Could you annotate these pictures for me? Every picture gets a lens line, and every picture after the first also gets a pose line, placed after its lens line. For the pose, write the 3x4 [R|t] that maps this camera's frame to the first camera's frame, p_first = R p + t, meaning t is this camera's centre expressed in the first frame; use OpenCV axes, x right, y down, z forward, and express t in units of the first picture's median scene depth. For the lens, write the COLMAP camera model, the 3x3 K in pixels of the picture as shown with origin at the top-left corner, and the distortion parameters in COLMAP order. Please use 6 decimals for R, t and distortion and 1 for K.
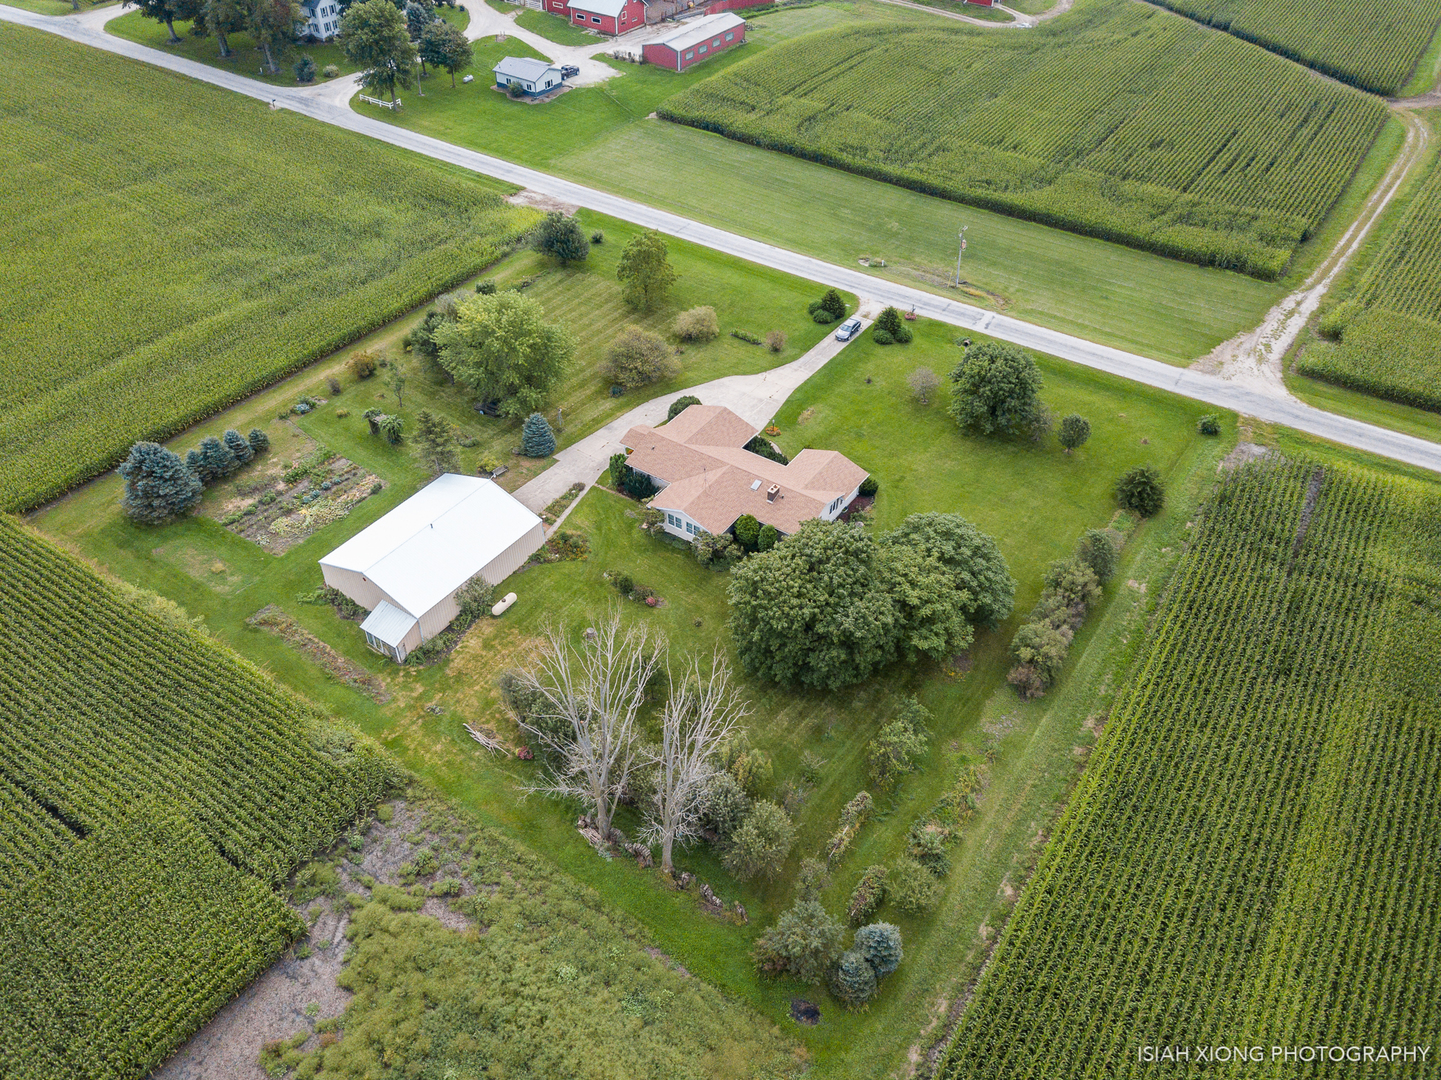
lens RADIAL K [[1106.9, 0, 720.5], [0, 1106.9, 540.0], [0, 0, 1]] dist [0.033852, -0.003962]
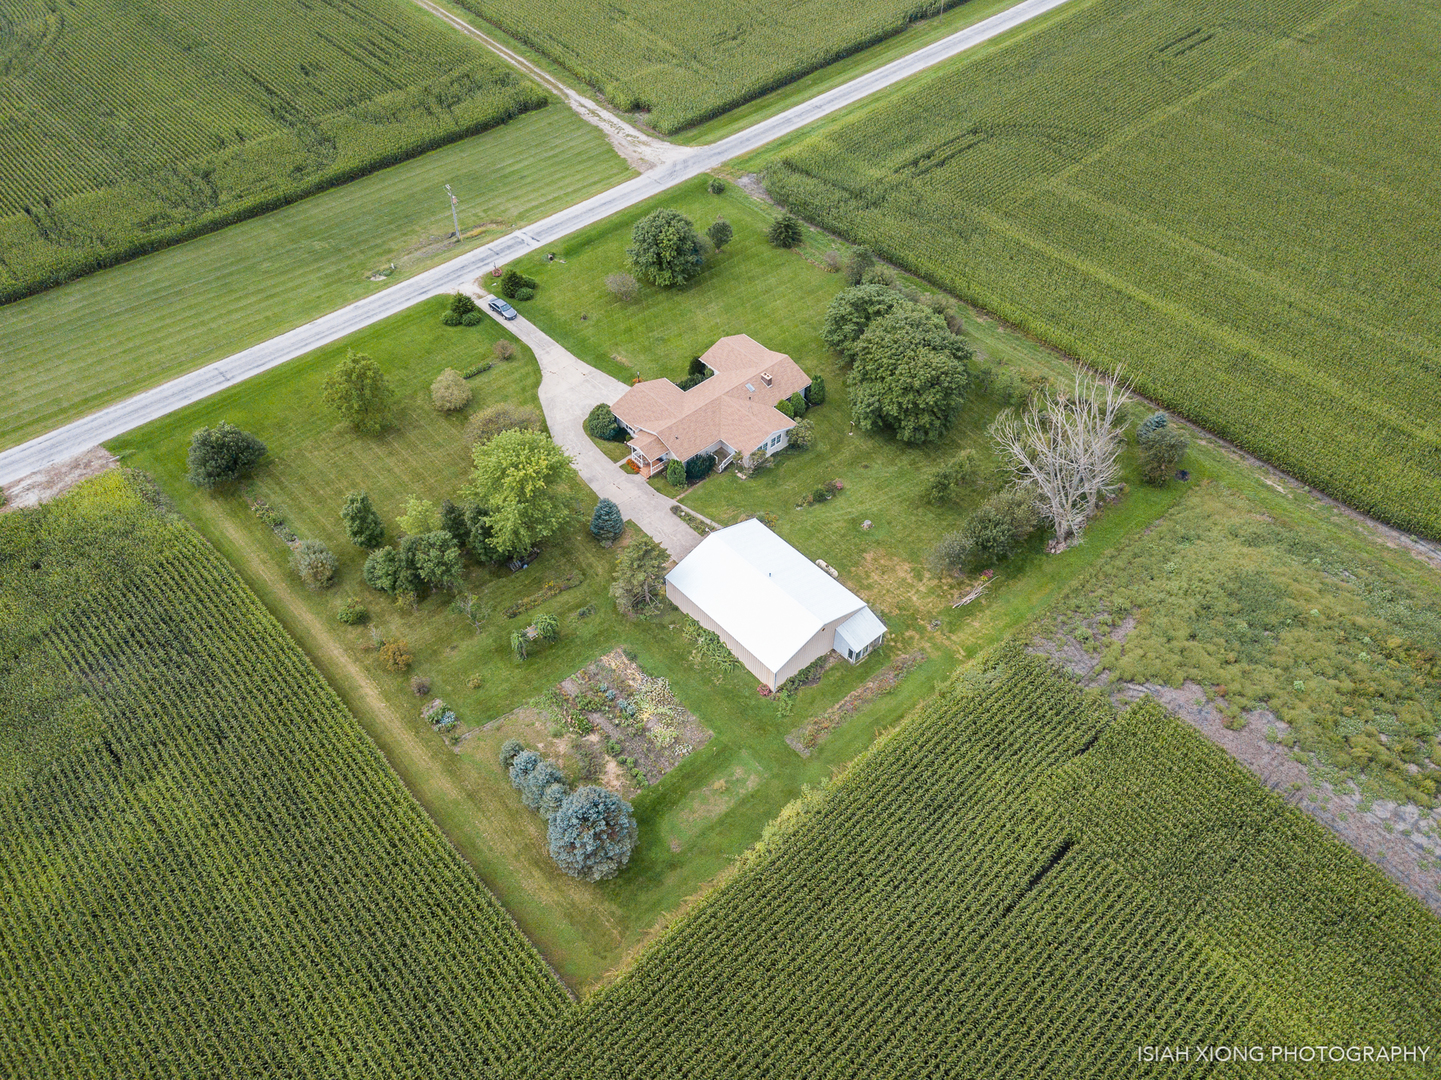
lens RADIAL K [[1064.1, 0, 722.3], [0, 1064.1, 572.4], [0, 0, 1]] dist [0.026259, 0.004440]
pose [[0.234658, -0.733853, 0.637492, -0.675846], [0.633644, 0.612805, 0.472192, -0.386958], [-0.737178, 0.293139, 0.608801, 0.299812]]
